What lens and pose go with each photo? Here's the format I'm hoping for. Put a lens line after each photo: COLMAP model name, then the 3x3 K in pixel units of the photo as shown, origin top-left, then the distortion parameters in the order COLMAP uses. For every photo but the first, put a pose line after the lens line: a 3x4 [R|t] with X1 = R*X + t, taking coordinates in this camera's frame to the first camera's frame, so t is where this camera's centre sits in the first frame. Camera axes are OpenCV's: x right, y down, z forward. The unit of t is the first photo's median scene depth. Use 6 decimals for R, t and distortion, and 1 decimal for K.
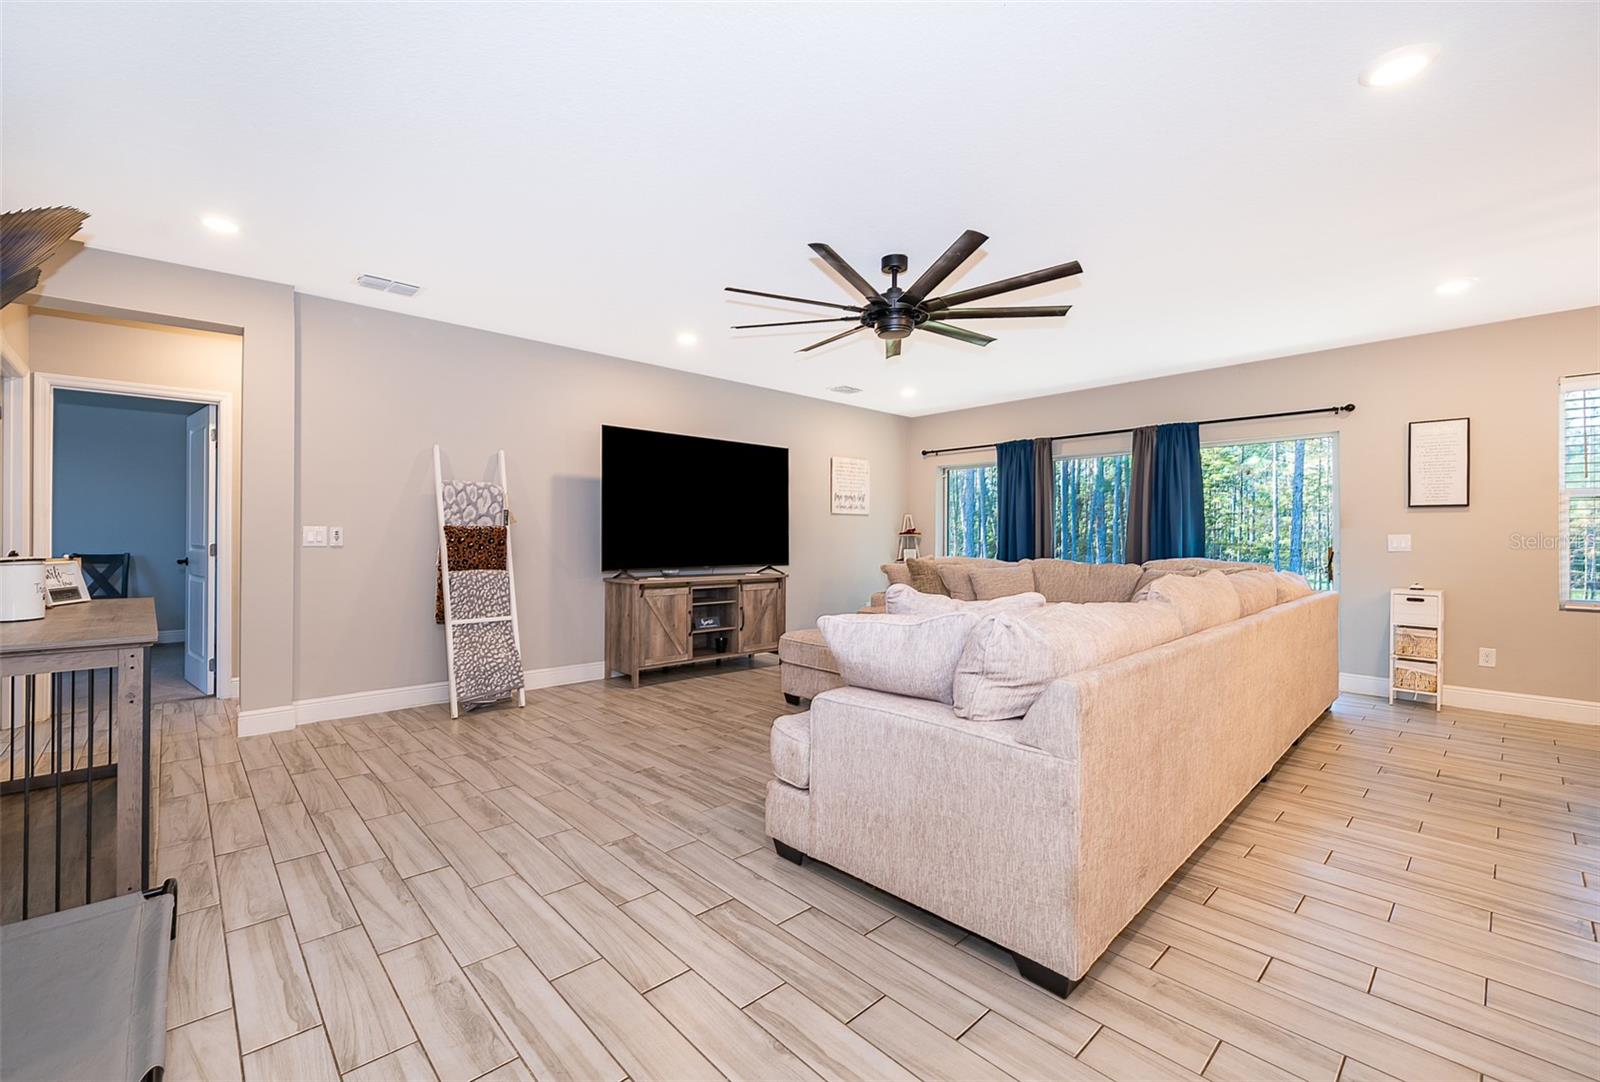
lens RADIAL K [[672.5, 0, 760.4], [0, 672.5, 535.3], [0, 0, 1]] dist [-0.000186, -0.000539]
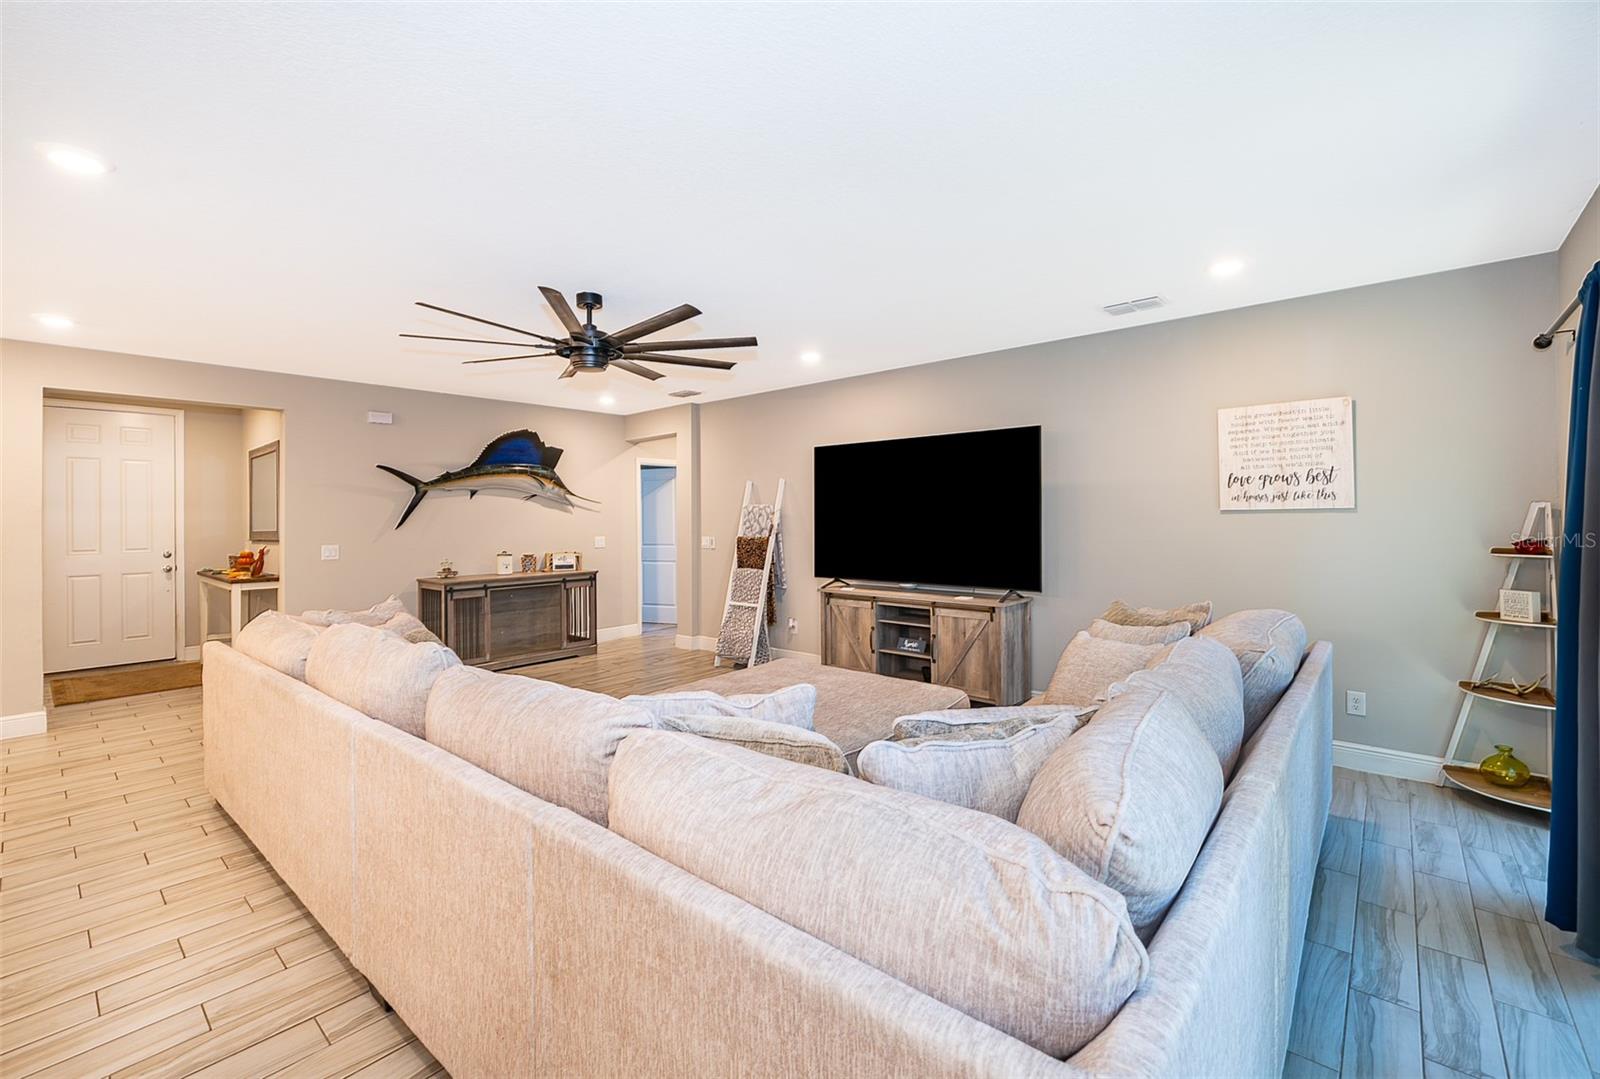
lens RADIAL K [[683.9, 0, 801.7], [0, 683.9, 512.0], [0, 0, 1]] dist [-0.010697, -0.000545]
pose [[0.130892, -0.013297, -0.991307, 0.890900], [0.014313, 0.999831, -0.011521, -0.042586], [0.991293, -0.012681, 0.131060, 0.818974]]
